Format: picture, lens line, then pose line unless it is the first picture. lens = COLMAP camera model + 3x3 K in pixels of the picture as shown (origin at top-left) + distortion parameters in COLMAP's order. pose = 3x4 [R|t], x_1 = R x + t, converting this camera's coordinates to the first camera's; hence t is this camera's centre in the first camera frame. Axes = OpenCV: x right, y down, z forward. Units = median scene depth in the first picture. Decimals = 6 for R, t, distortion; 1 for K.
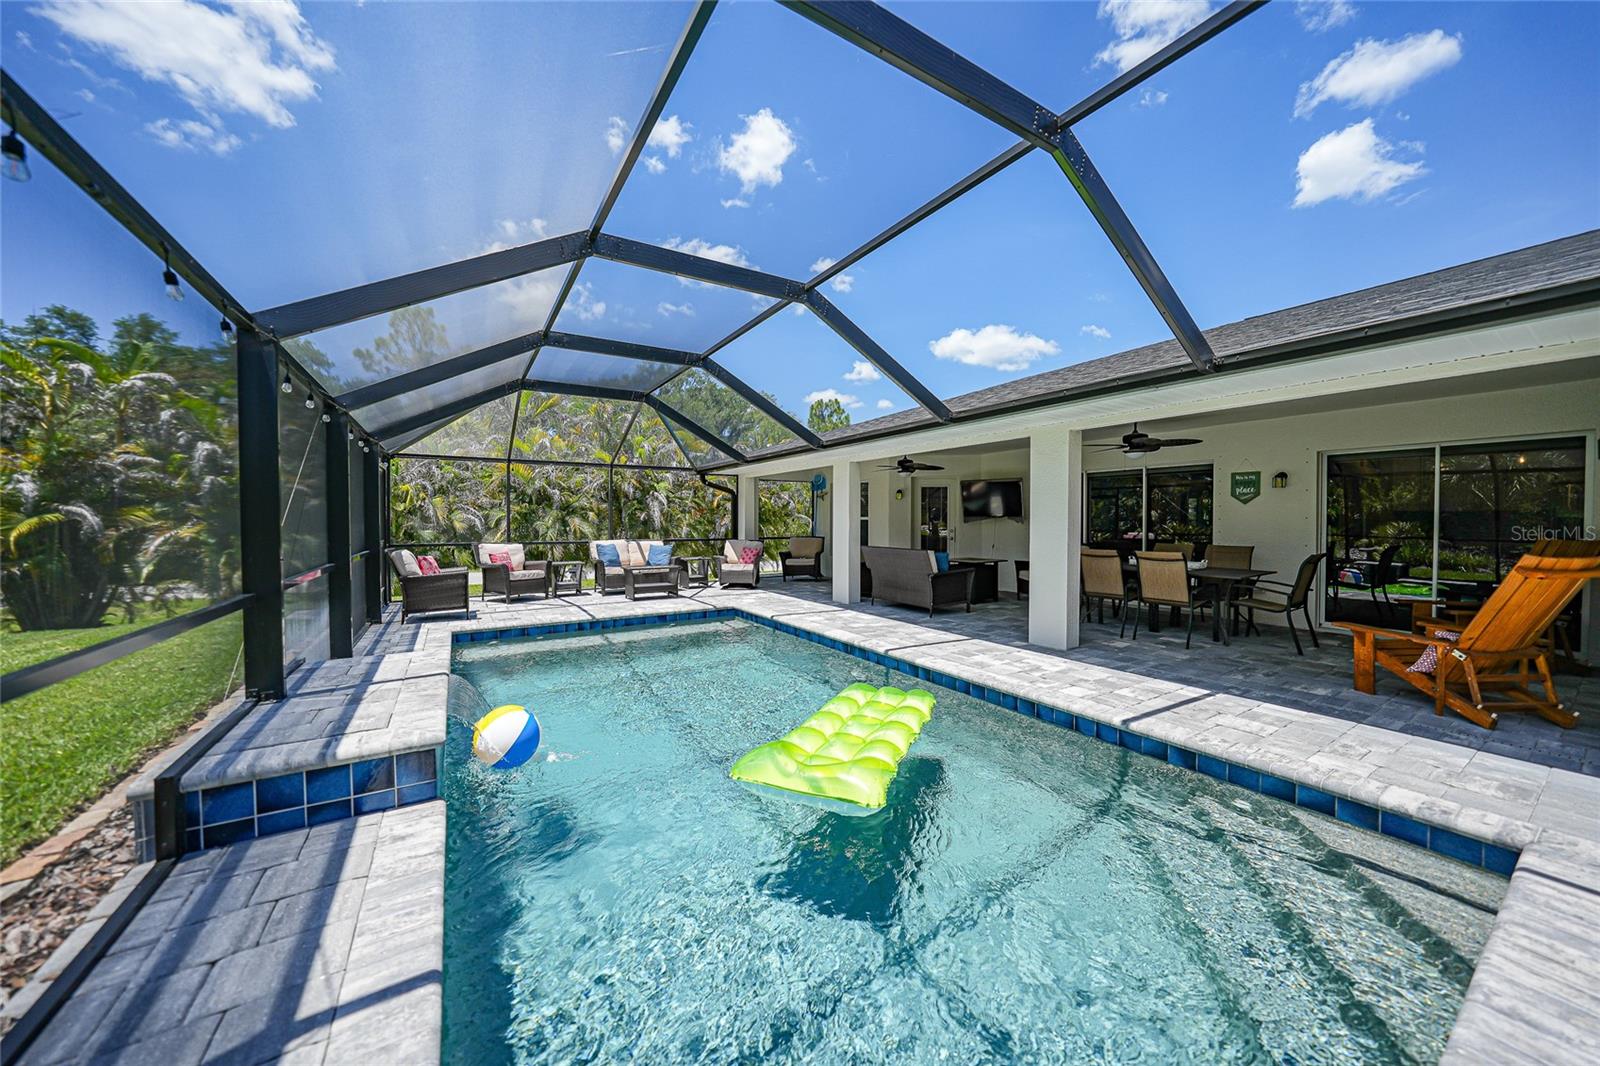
lens RADIAL K [[556.8, 0, 800.0], [0, 556.8, 533.0], [0, 0, 1]] dist [-0.021604, 0.005677]
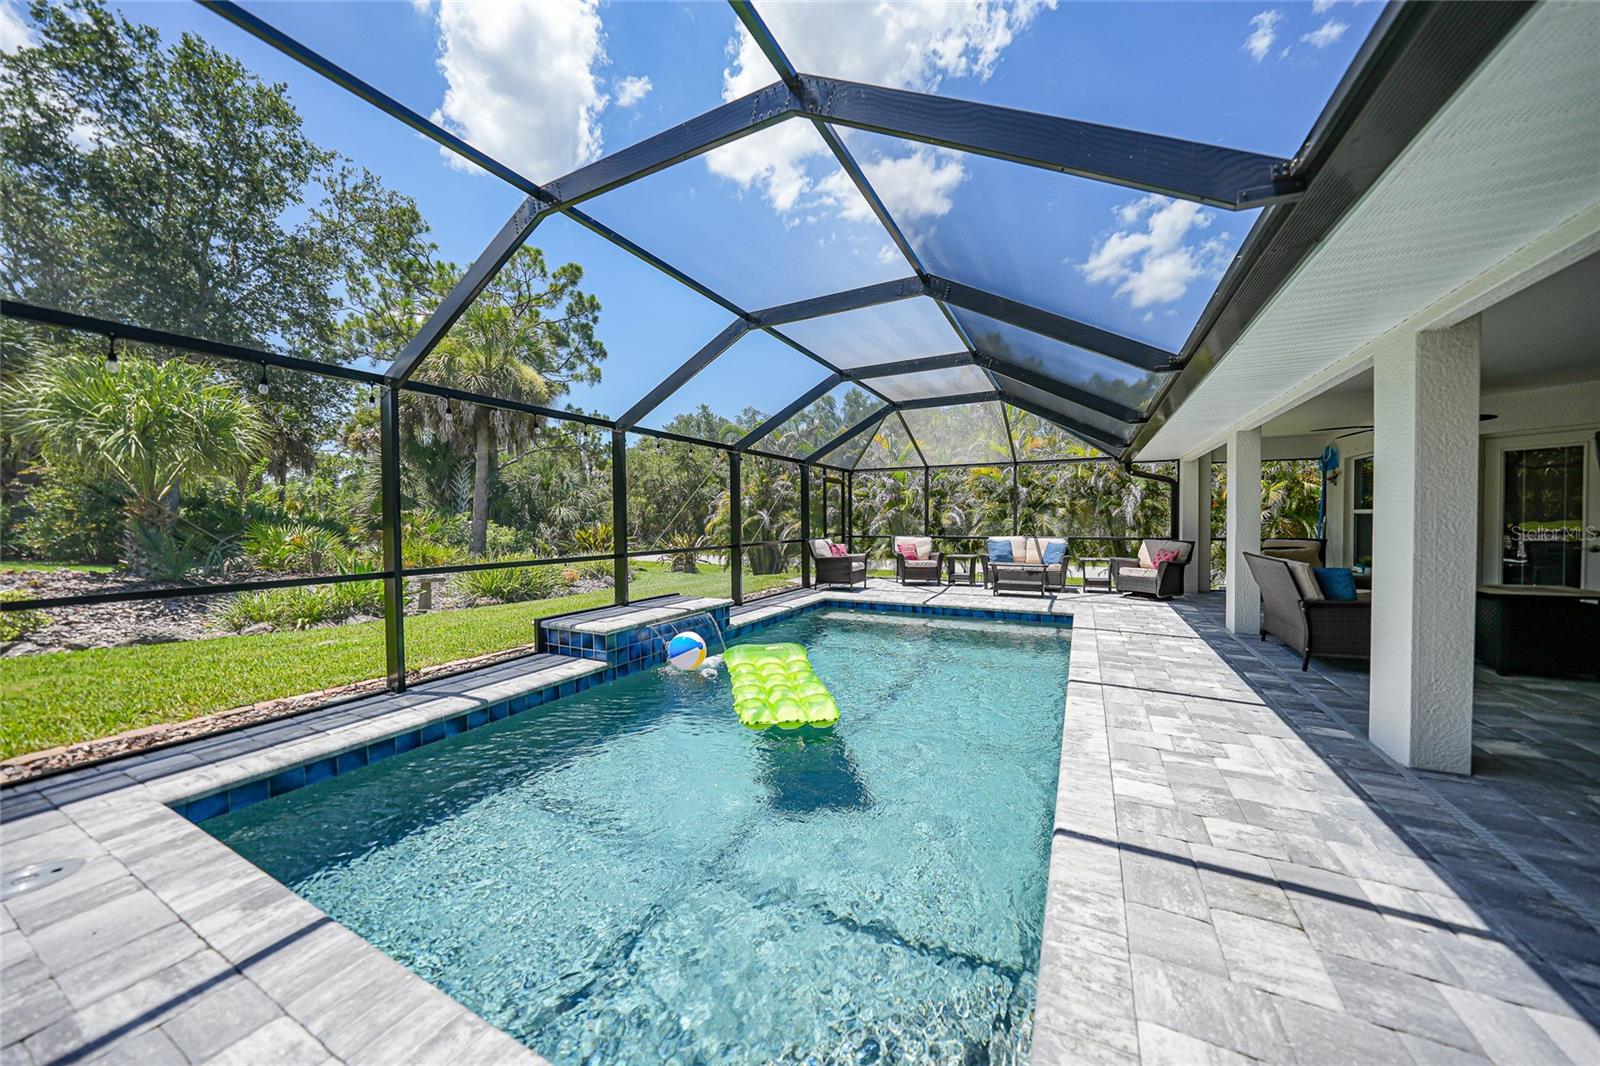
lens RADIAL K [[556.8, 0, 800.0], [0, 556.8, 533.0], [0, 0, 1]] dist [-0.021604, 0.005677]
pose [[0.504465, 0.015509, -0.863293, 0.748228], [-0.010697, 0.999874, 0.011712, -0.001906], [0.863366, 0.003327, 0.504567, 0.325626]]
